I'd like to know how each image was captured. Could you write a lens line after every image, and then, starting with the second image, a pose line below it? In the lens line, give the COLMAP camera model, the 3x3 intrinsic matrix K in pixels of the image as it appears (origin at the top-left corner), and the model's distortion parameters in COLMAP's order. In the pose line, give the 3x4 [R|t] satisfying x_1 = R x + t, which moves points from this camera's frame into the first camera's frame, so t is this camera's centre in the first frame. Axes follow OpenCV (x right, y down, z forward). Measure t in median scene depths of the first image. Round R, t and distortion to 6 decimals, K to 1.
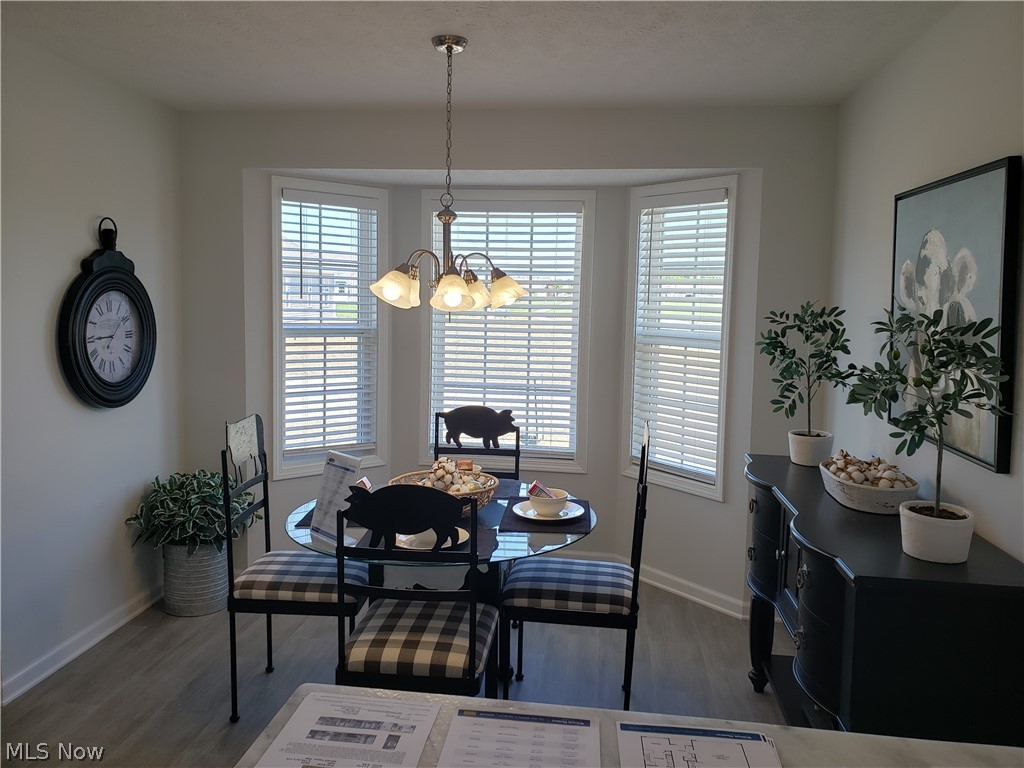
lens RADIAL K [[789.0, 0, 507.7], [0, 789.0, 385.3], [0, 0, 1]] dist [0.056917, -0.064341]
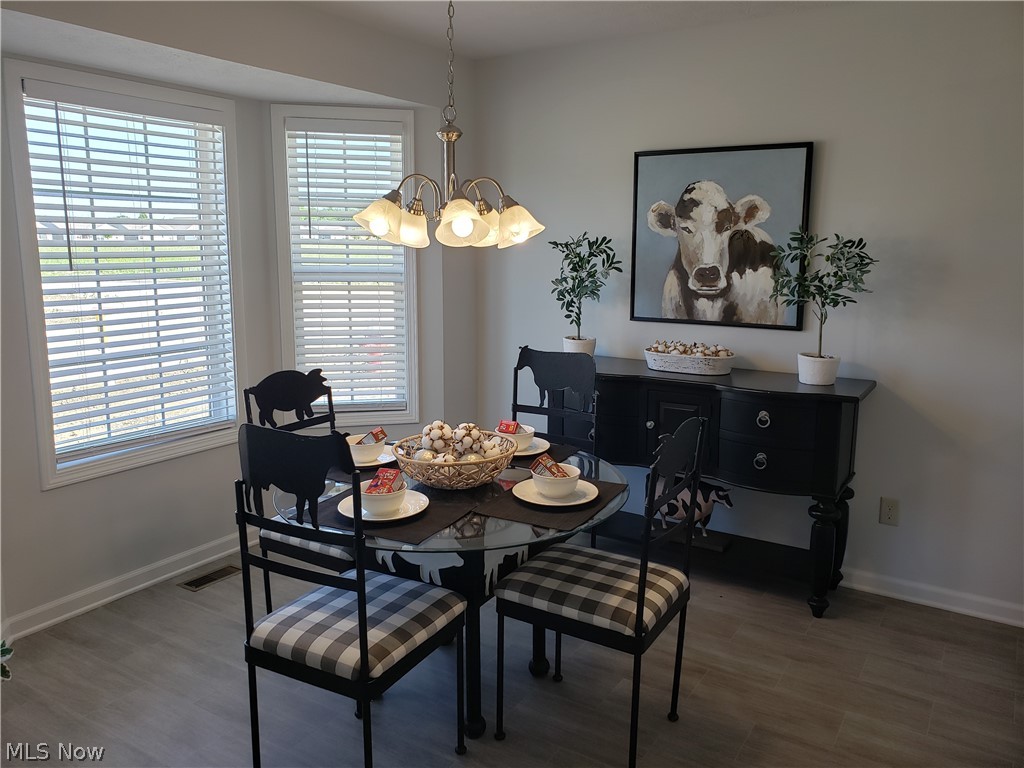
lens RADIAL K [[789.0, 0, 501.8], [0, 789.0, 375.1], [0, 0, 1]] dist [0.056917, -0.064341]
pose [[0.425678, -0.170375, 0.888690, -0.654361], [0.110029, 0.984573, 0.136054, -0.054263], [-0.898160, 0.039866, 0.437857, 0.464942]]
